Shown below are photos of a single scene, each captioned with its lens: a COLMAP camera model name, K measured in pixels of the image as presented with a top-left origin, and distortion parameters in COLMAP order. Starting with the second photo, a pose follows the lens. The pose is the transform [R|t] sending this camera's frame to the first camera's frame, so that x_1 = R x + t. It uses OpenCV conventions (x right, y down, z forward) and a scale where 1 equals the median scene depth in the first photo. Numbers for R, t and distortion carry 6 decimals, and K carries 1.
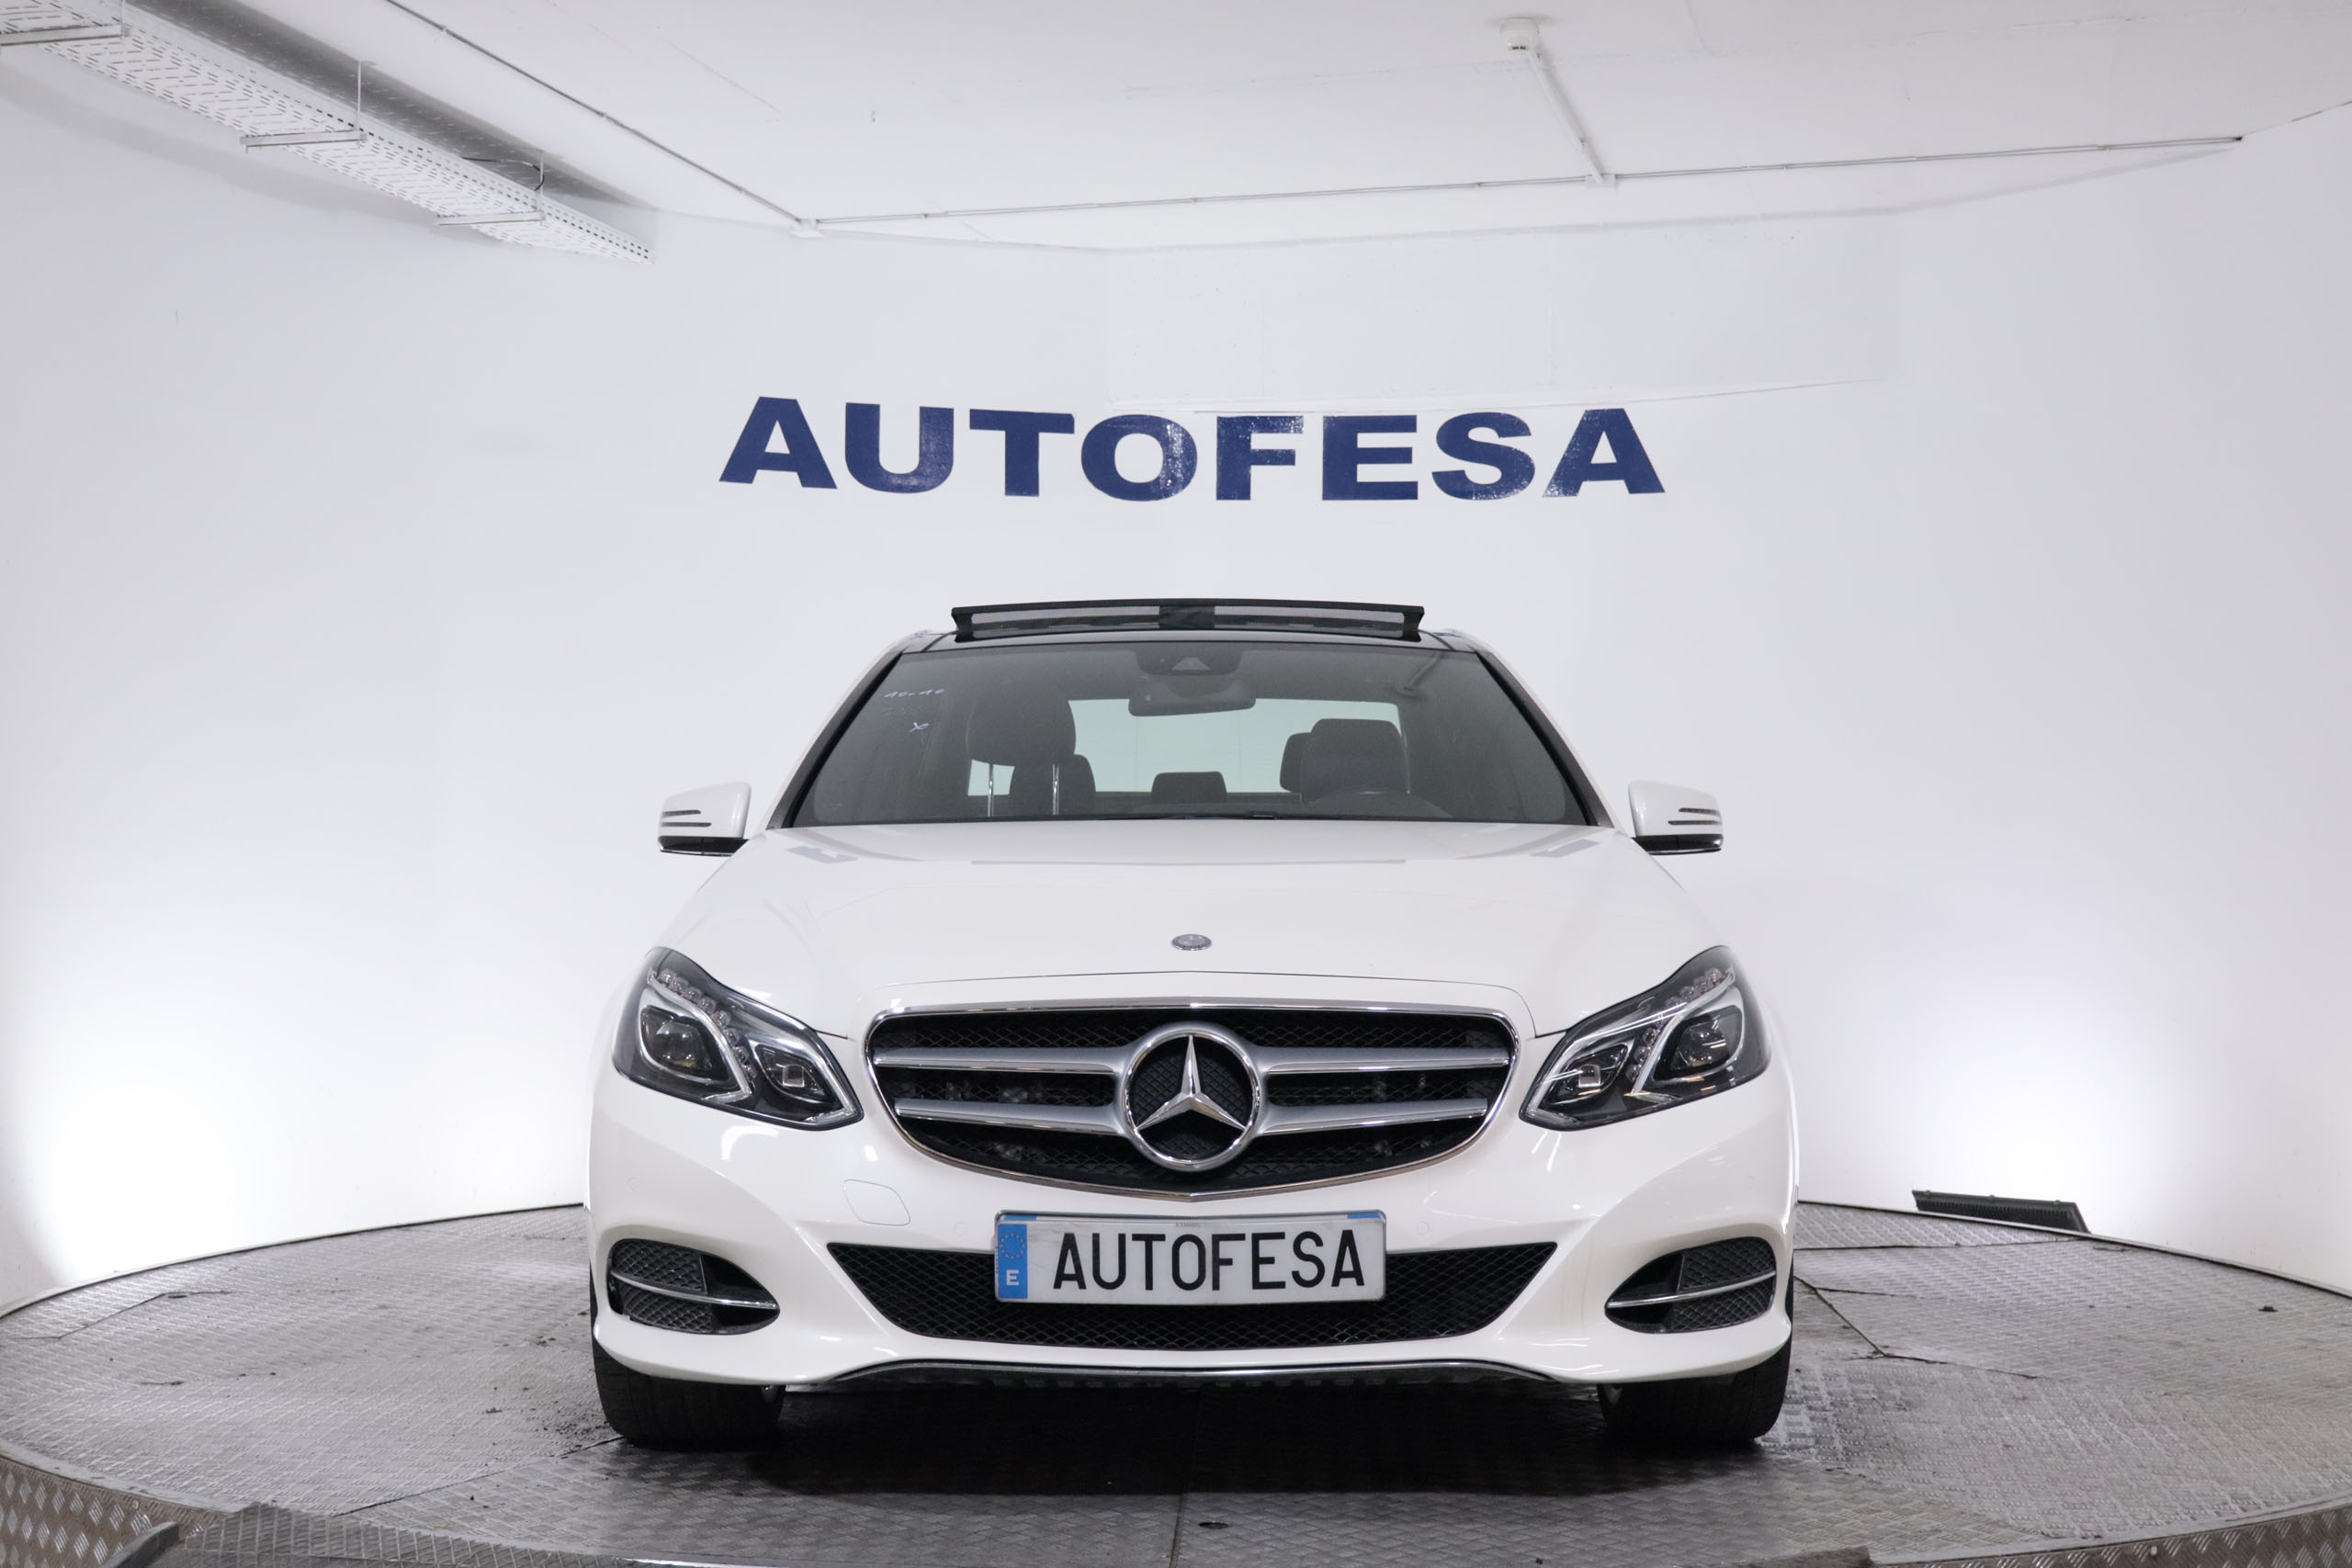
lens RADIAL K [[2775.4, 0, 1192.5], [0, 2775.4, 796.7], [0, 0, 1]] dist [-0.011306, 0.000000]
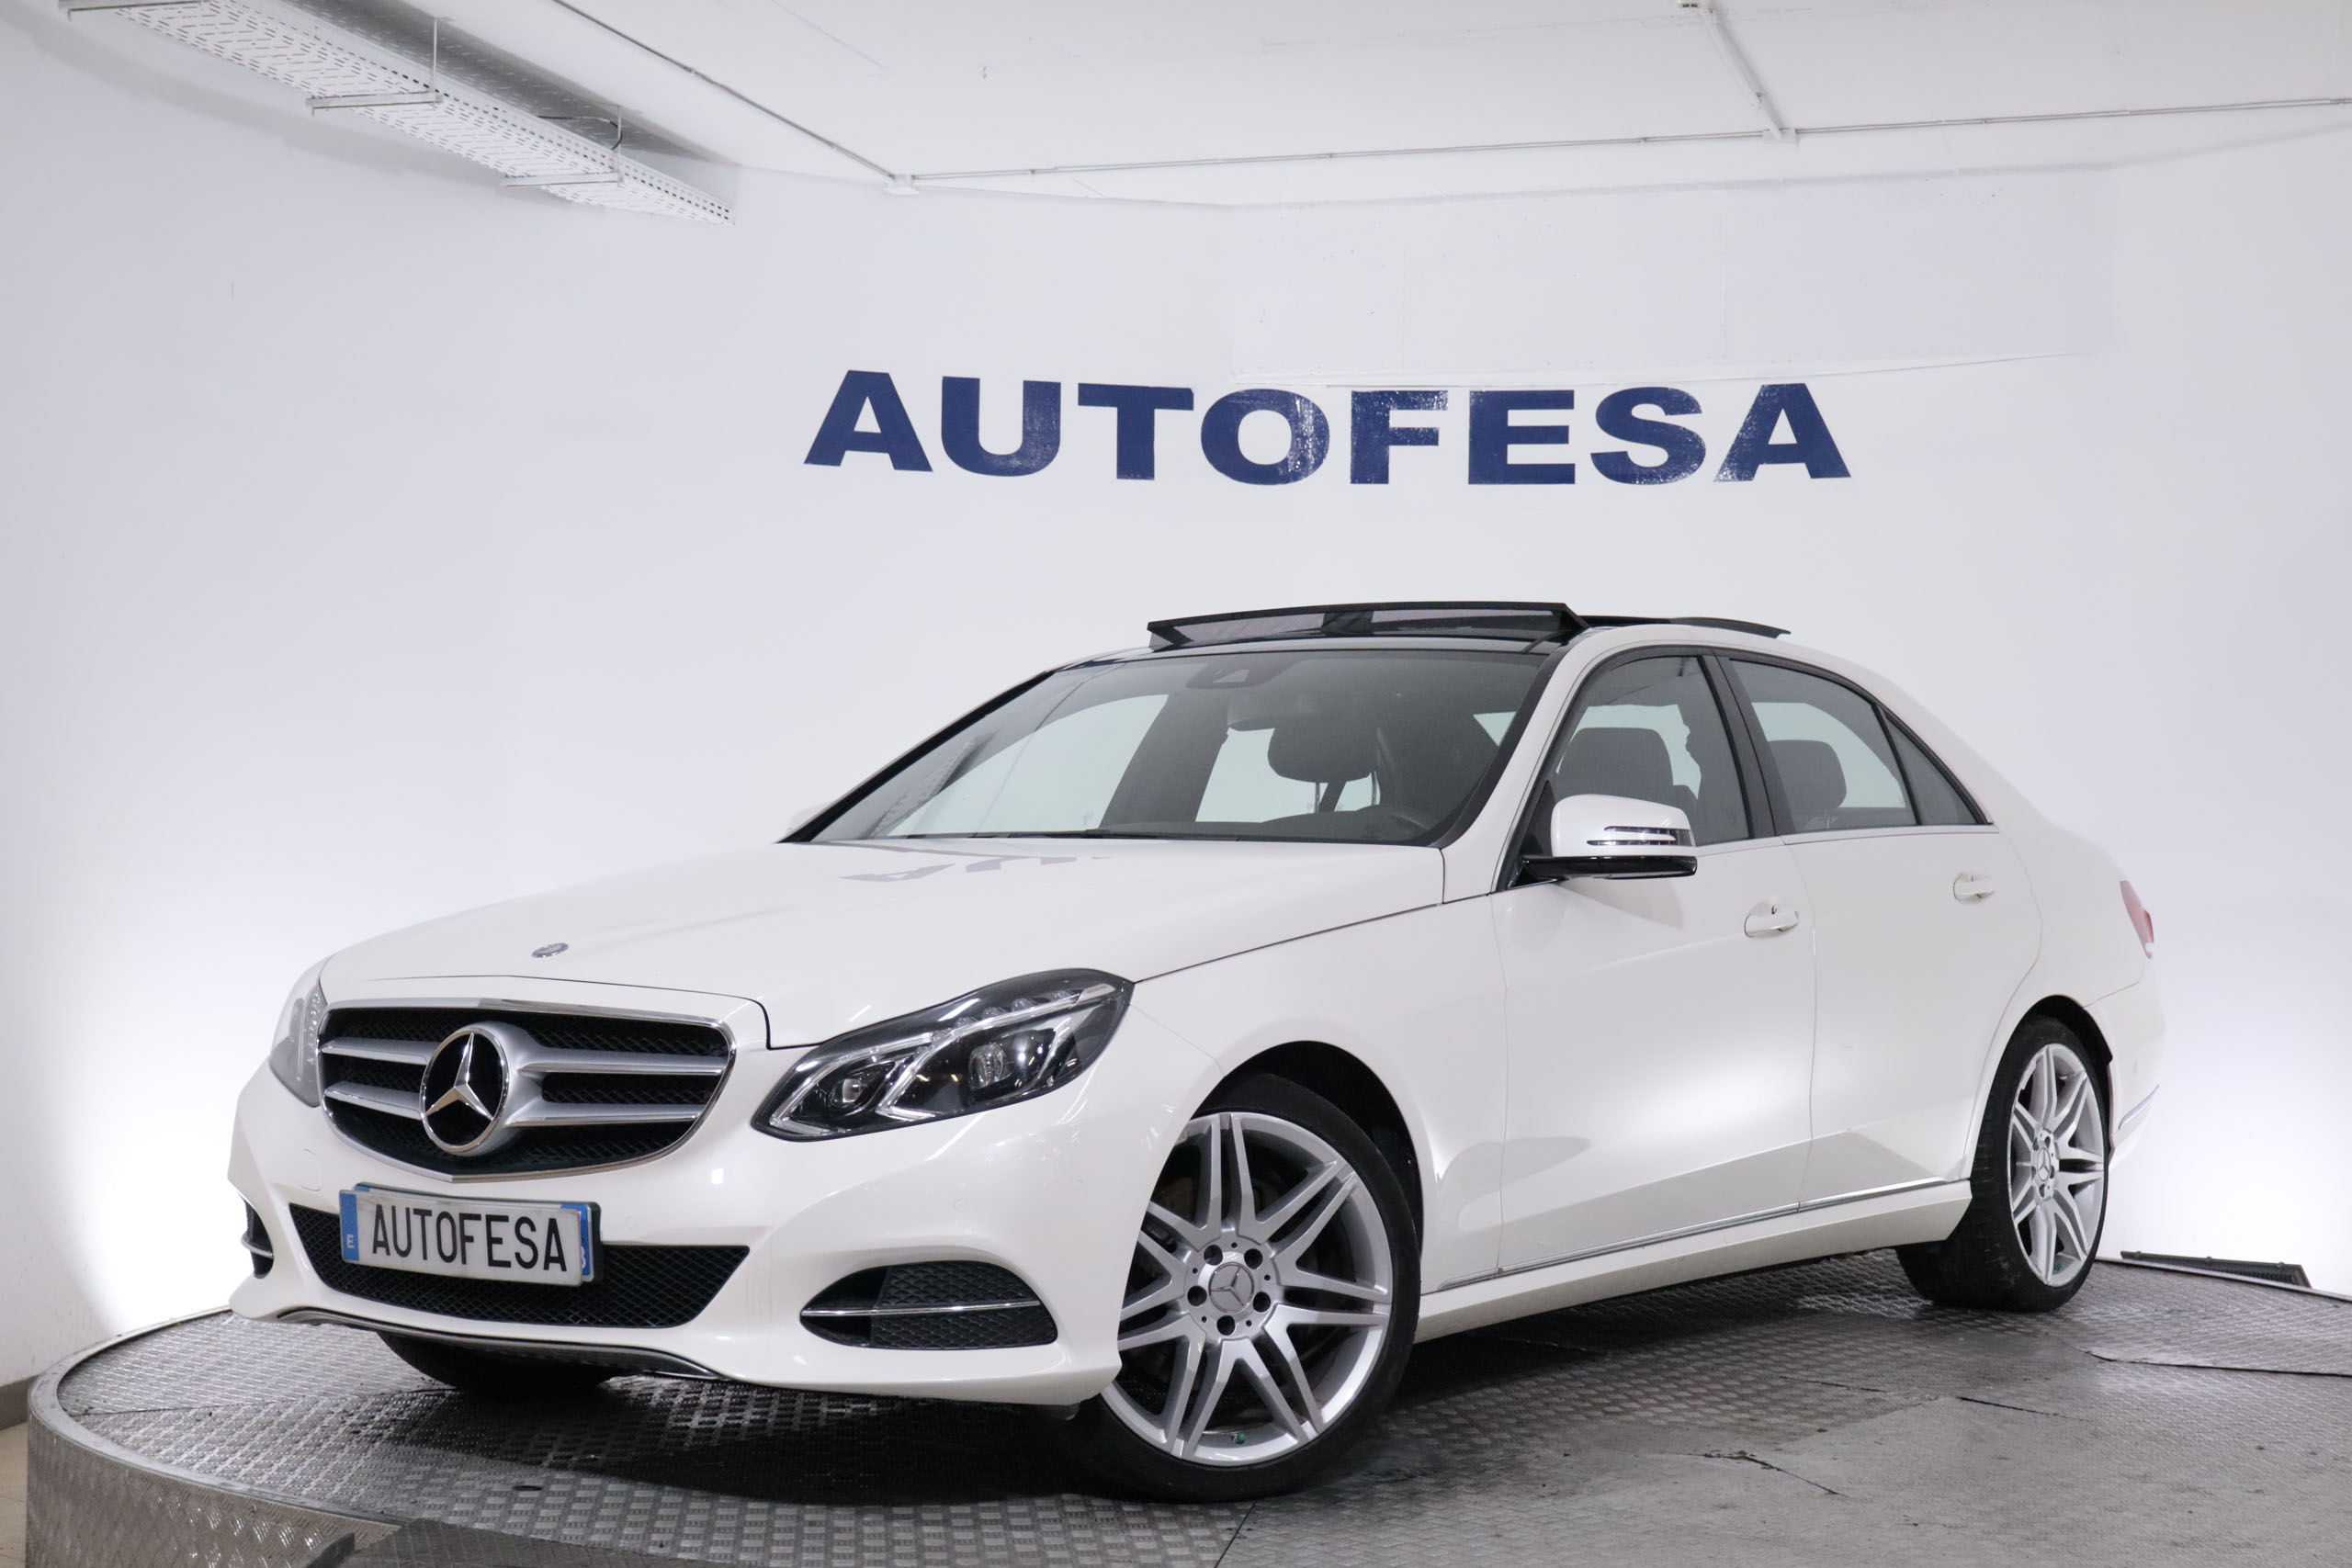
lens RADIAL K [[3323.6, 0, 1213.4], [0, 3323.6, 784.6], [0, 0, 1]] dist [-0.007371, 0.000000]
pose [[0.999703, 0.003711, -0.024067, -0.010148], [-0.003901, 0.999961, -0.007878, -0.000685], [0.024037, 0.007970, 0.999679, -0.082586]]
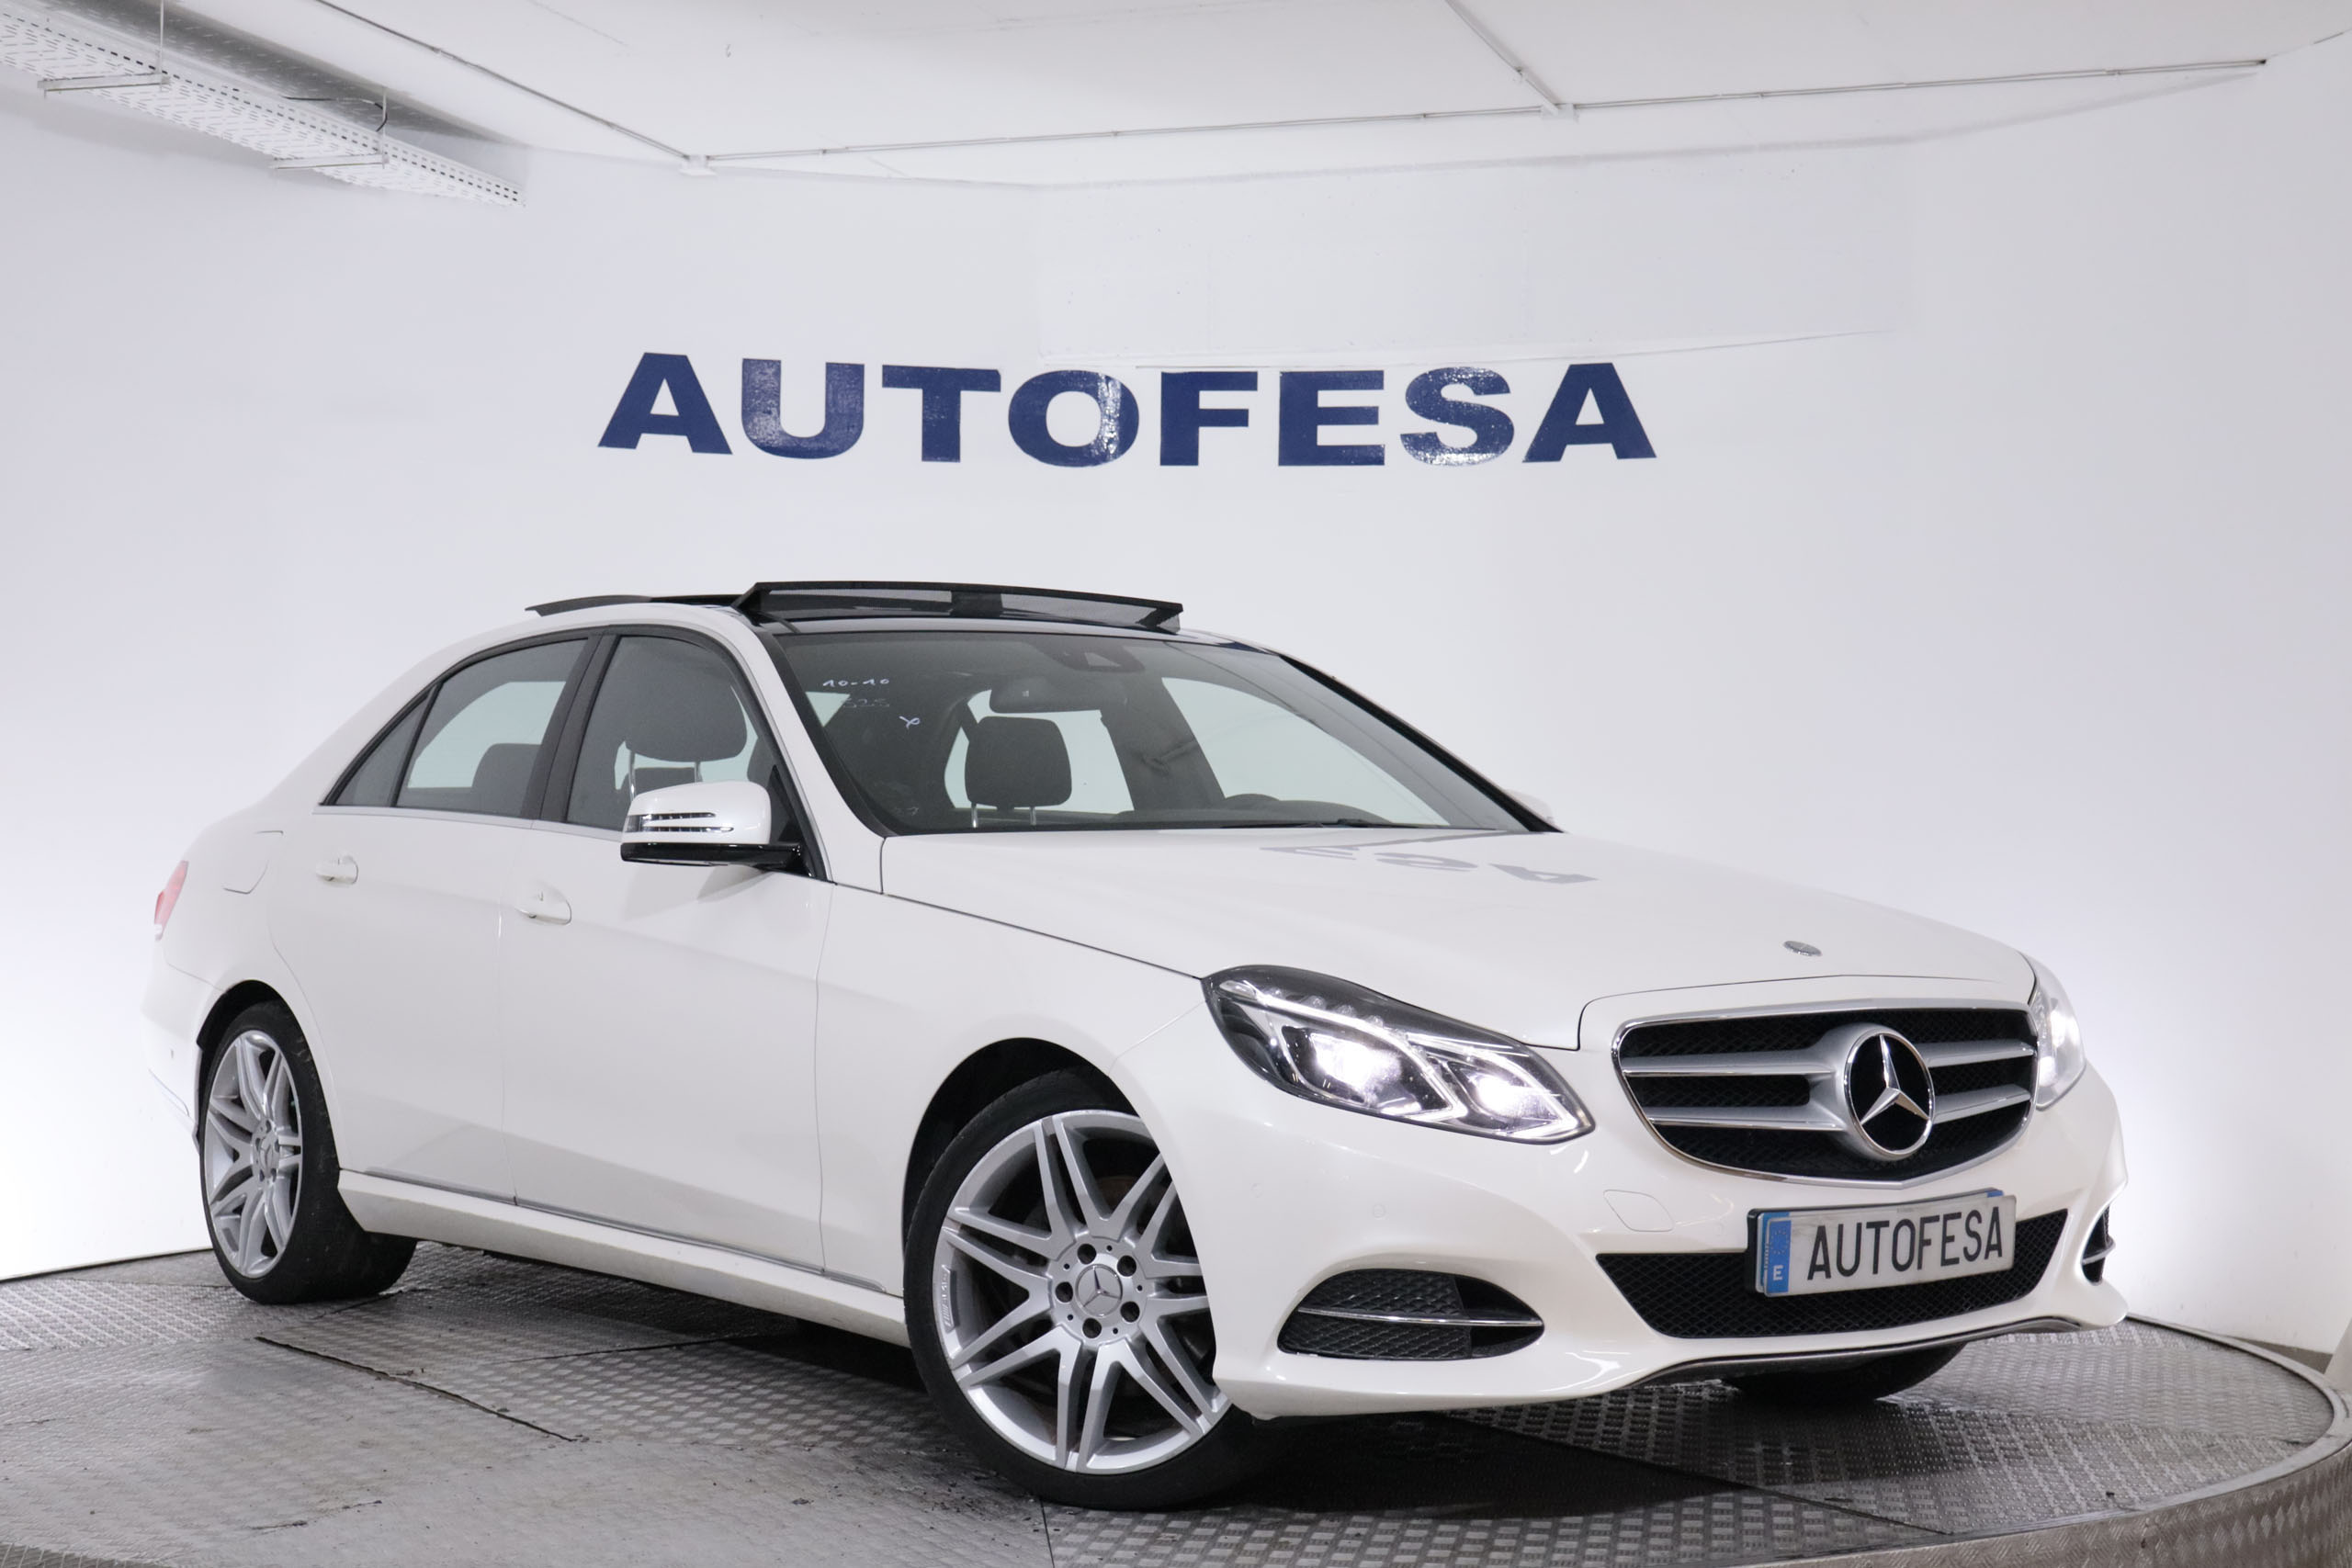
lens RADIAL K [[3323.6, 0, 1220.9], [0, 3323.6, 795.6], [0, 0, 1]] dist [-0.007371, 0.000000]
pose [[0.998519, 0.004885, -0.054180, 0.091276], [-0.004900, 0.999988, -0.000144, -0.000705], [0.054179, 0.000410, 0.998531, -0.070349]]
